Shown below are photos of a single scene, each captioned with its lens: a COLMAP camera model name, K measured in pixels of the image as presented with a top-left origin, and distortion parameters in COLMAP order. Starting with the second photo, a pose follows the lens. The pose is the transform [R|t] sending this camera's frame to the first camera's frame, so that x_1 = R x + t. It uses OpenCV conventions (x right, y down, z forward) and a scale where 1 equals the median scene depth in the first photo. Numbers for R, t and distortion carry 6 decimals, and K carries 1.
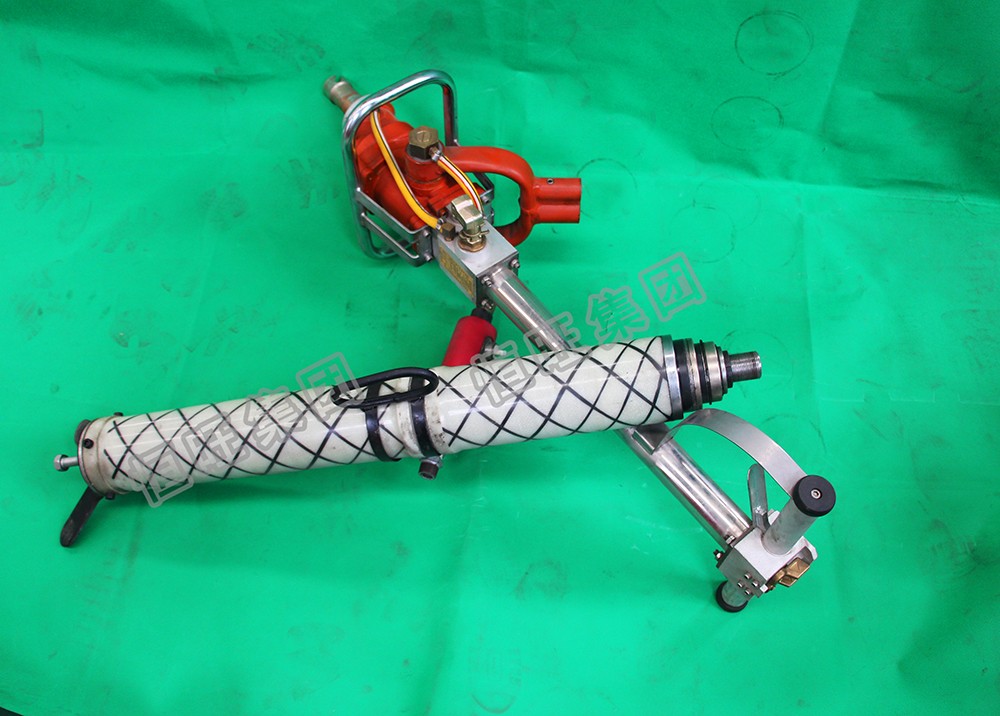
lens RADIAL K [[573.9, 0, 537.8], [0, 573.9, 360.7], [0, 0, 1]] dist [-0.040396, -0.043308]
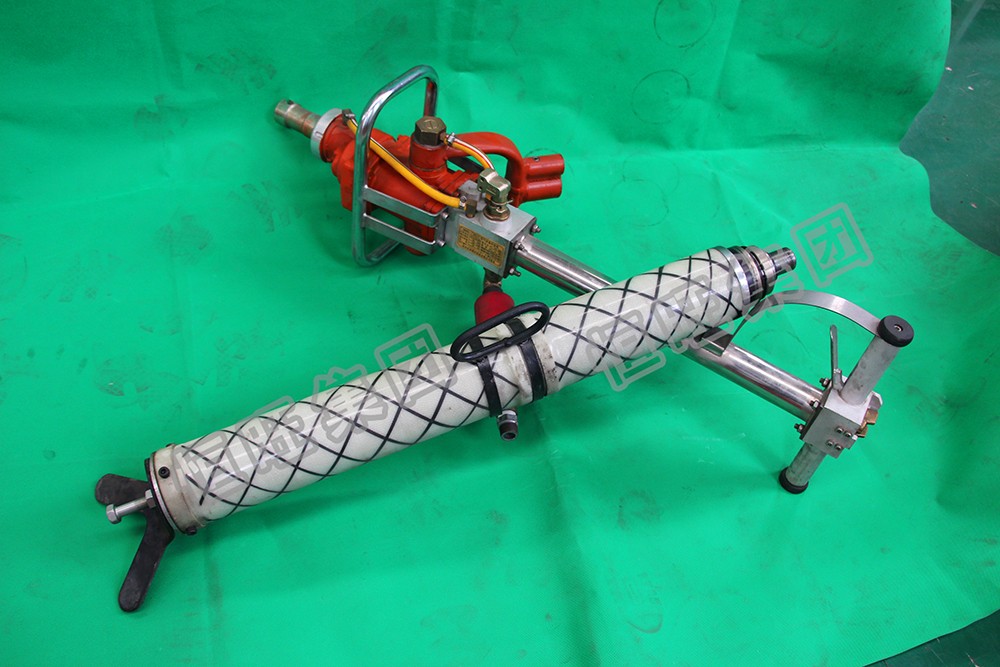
lens RADIAL K [[584.6, 0, 500.0], [0, 584.6, 356.0], [0, 0, 1]] dist [-0.003841, -0.080282]
pose [[0.959901, -0.199950, 0.196496, -0.375254], [0.216154, 0.974221, -0.064587, 0.122136], [-0.178517, 0.104470, 0.978375, -0.034723]]
